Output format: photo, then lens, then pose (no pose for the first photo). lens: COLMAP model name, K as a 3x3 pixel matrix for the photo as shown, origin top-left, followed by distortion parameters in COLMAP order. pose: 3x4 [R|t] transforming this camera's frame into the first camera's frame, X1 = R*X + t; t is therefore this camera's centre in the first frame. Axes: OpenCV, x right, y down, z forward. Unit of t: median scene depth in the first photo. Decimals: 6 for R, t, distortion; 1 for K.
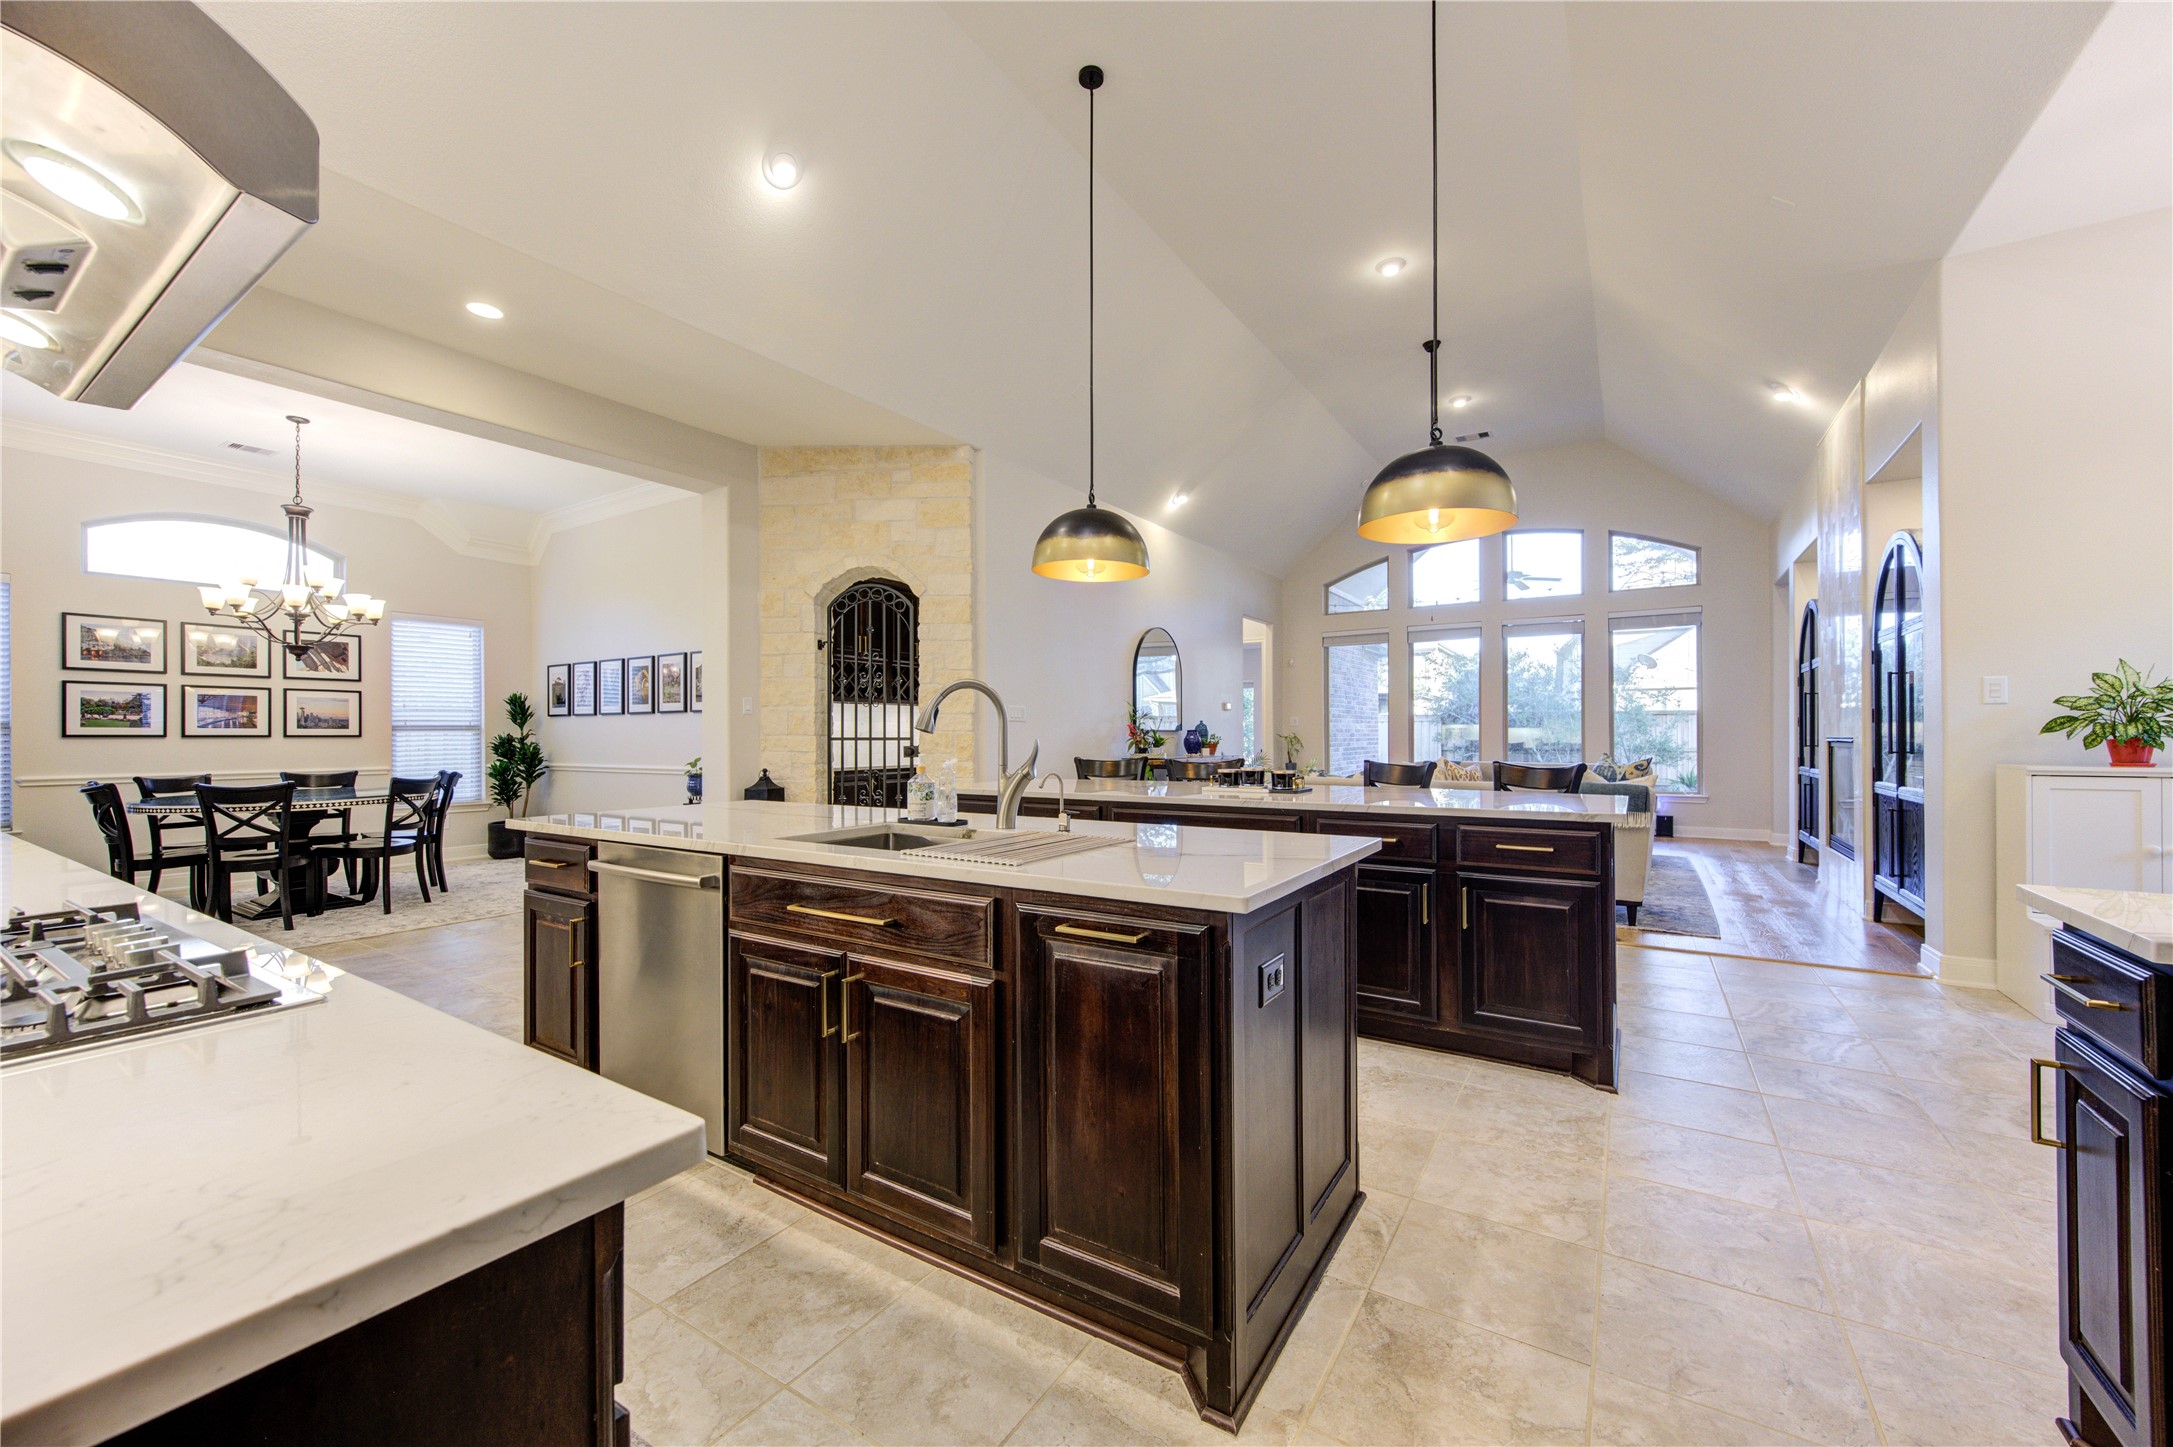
lens RADIAL K [[844.8, 0, 1084.7], [0, 844.8, 732.0], [0, 0, 1]] dist [-0.000686, -0.000406]
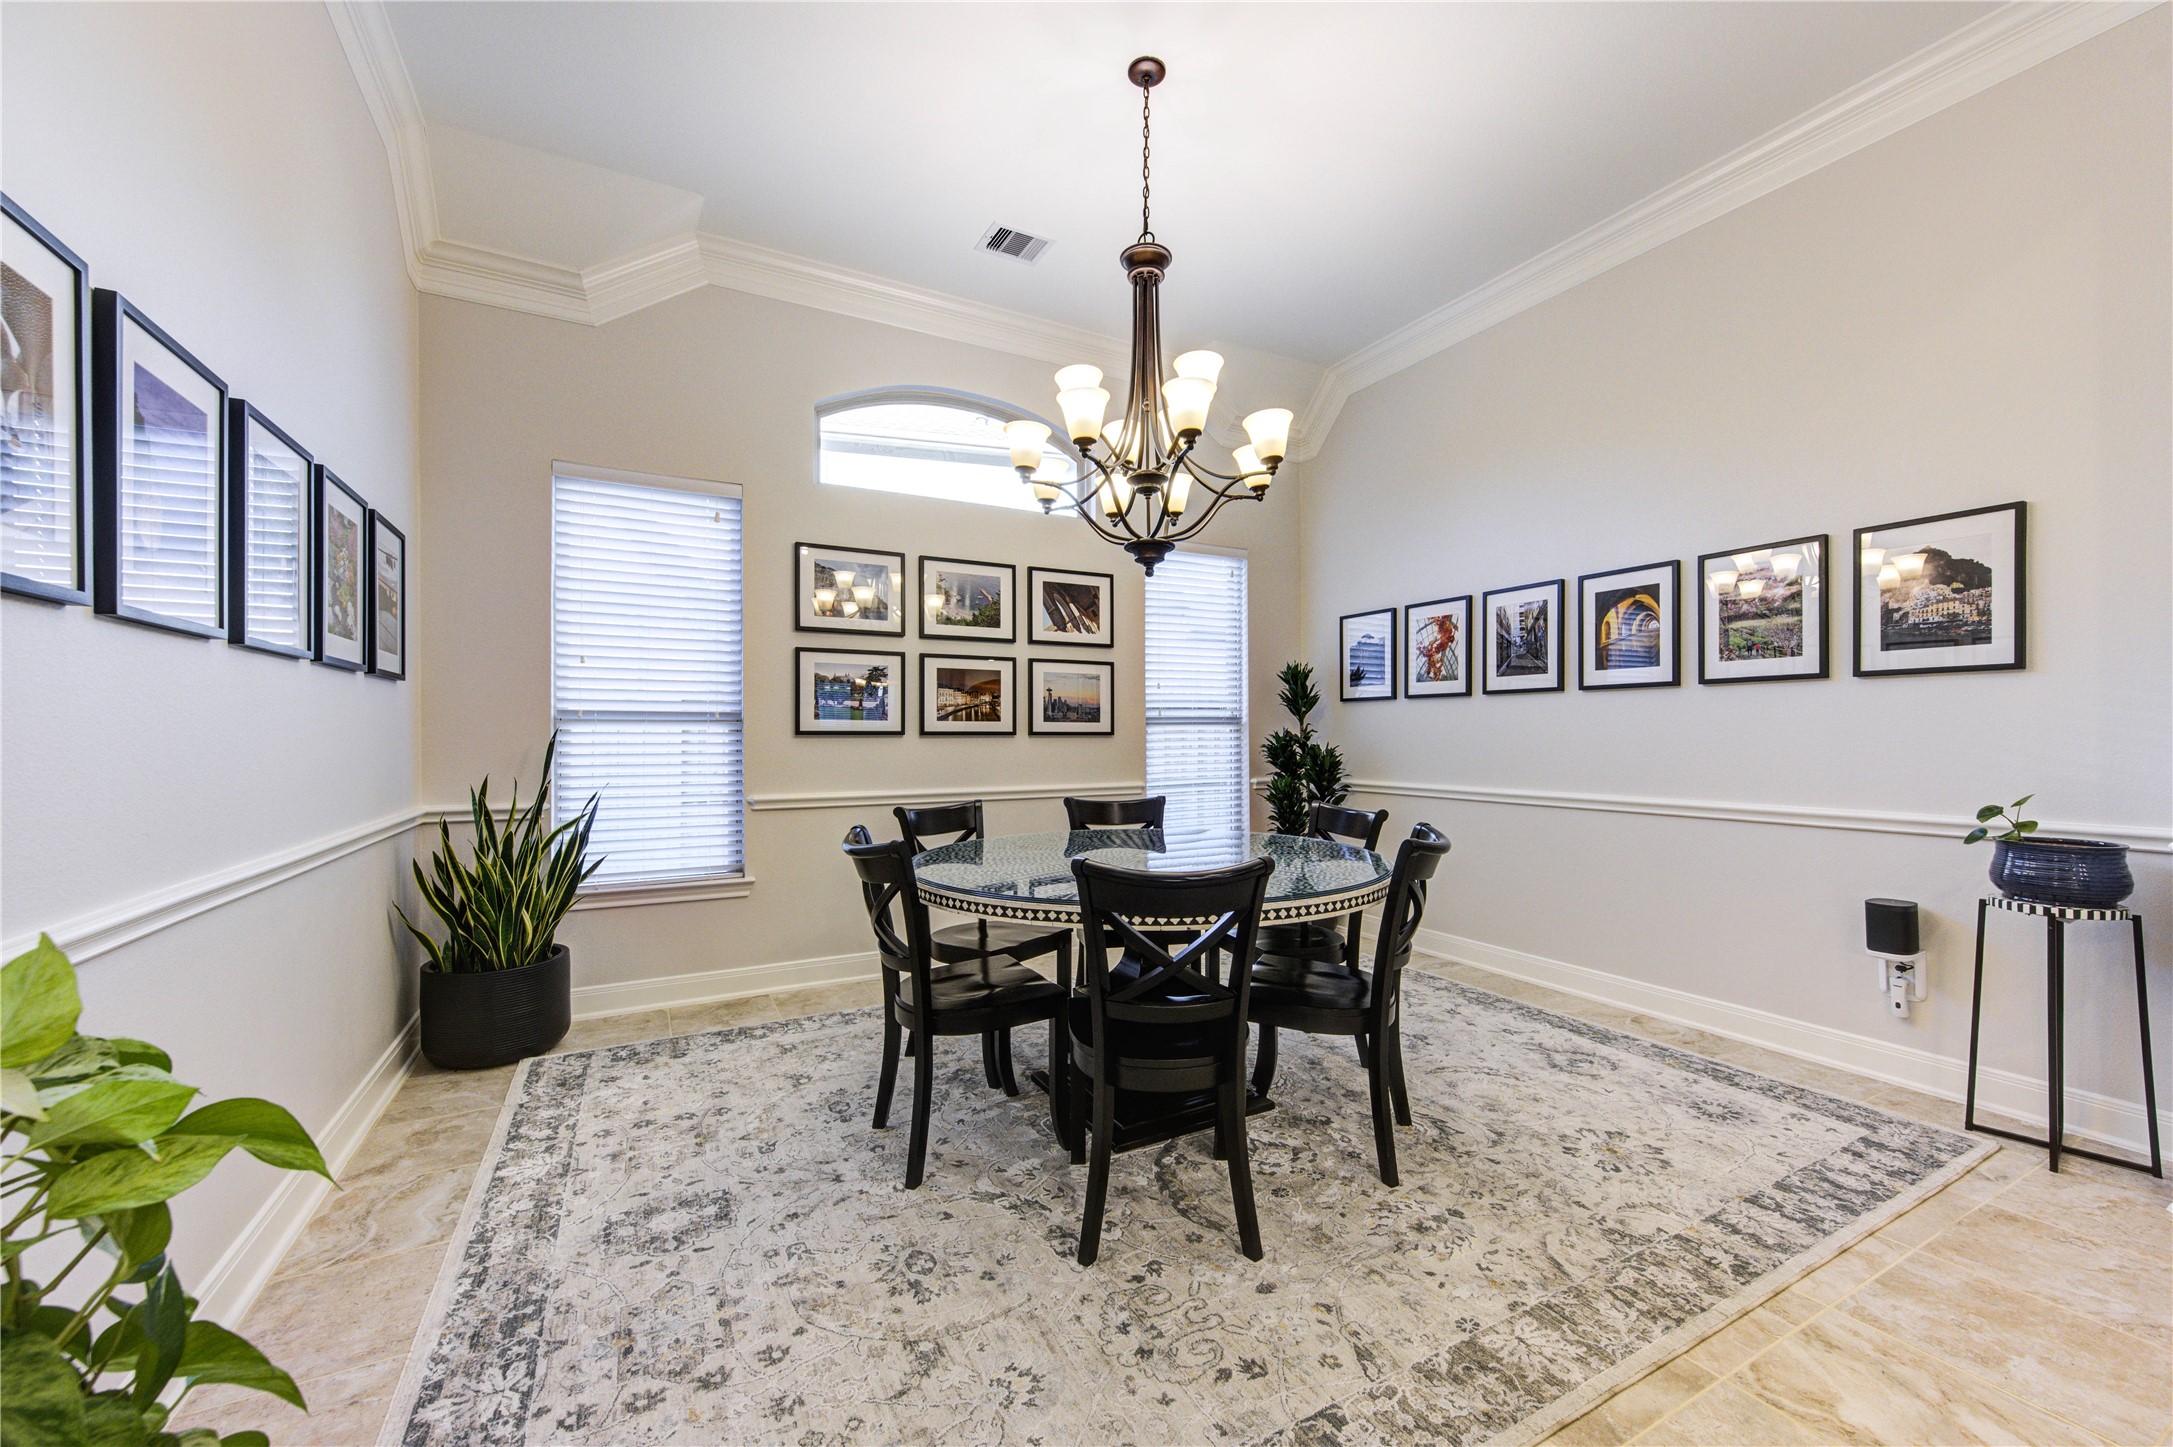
lens RADIAL K [[844.8, 0, 1090.0], [0, 844.8, 732.2], [0, 0, 1]] dist [-0.000686, -0.000406]
pose [[0.874578, -0.001413, -0.484883, -0.609747], [0.001953, 0.999998, 0.000608, 0.003546], [0.484881, -0.001479, 0.874579, 0.471840]]
